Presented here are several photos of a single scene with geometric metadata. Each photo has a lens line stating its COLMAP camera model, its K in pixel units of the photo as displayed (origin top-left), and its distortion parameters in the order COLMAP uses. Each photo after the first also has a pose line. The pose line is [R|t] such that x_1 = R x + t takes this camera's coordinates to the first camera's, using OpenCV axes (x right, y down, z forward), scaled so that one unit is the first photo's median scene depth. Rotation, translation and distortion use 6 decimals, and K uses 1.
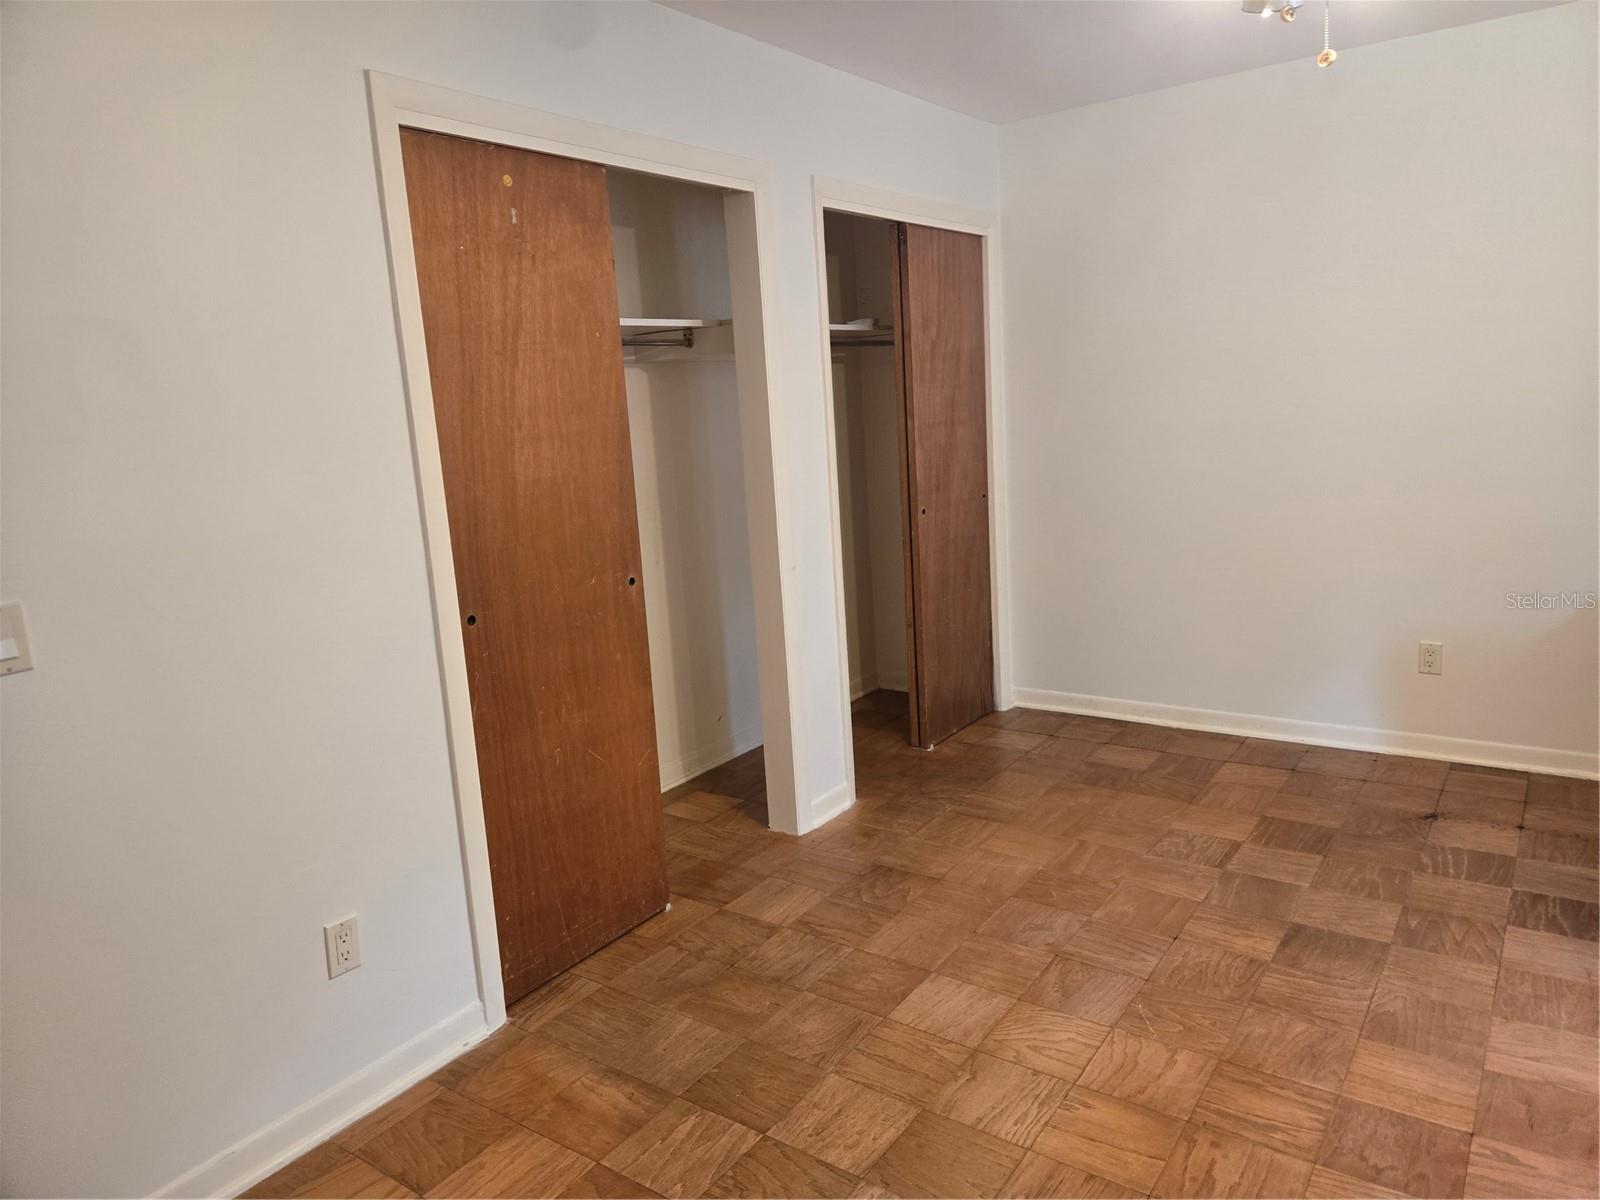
lens RADIAL K [[1060.8, 0, 805.2], [0, 1060.8, 589.5], [0, 0, 1]] dist [0.043801, -0.039301]
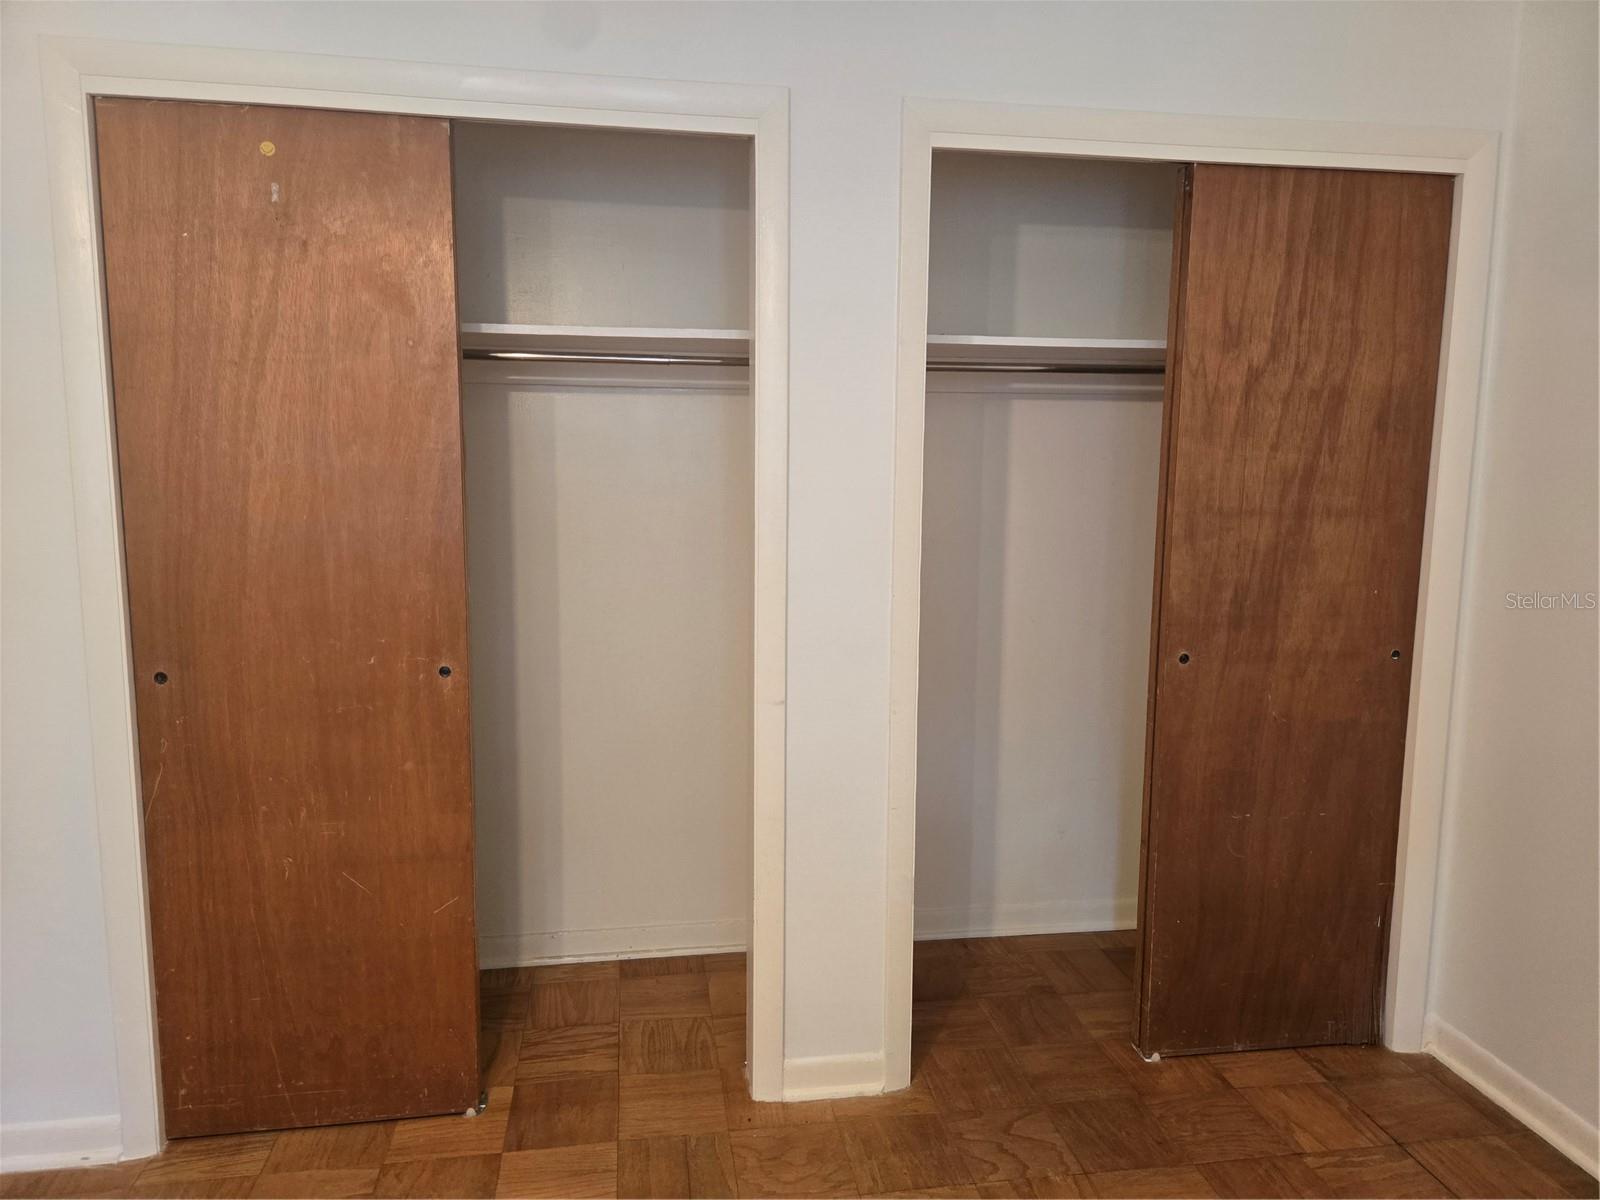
lens RADIAL K [[1060.8, 0, 805.2], [0, 1060.8, 589.5], [0, 0, 1]] dist [0.043801, -0.039301]
pose [[0.701133, 0.158892, -0.695102, 0.575410], [-0.179557, 0.982784, 0.043538, -0.155703], [0.690052, 0.094285, 0.717592, 0.688008]]
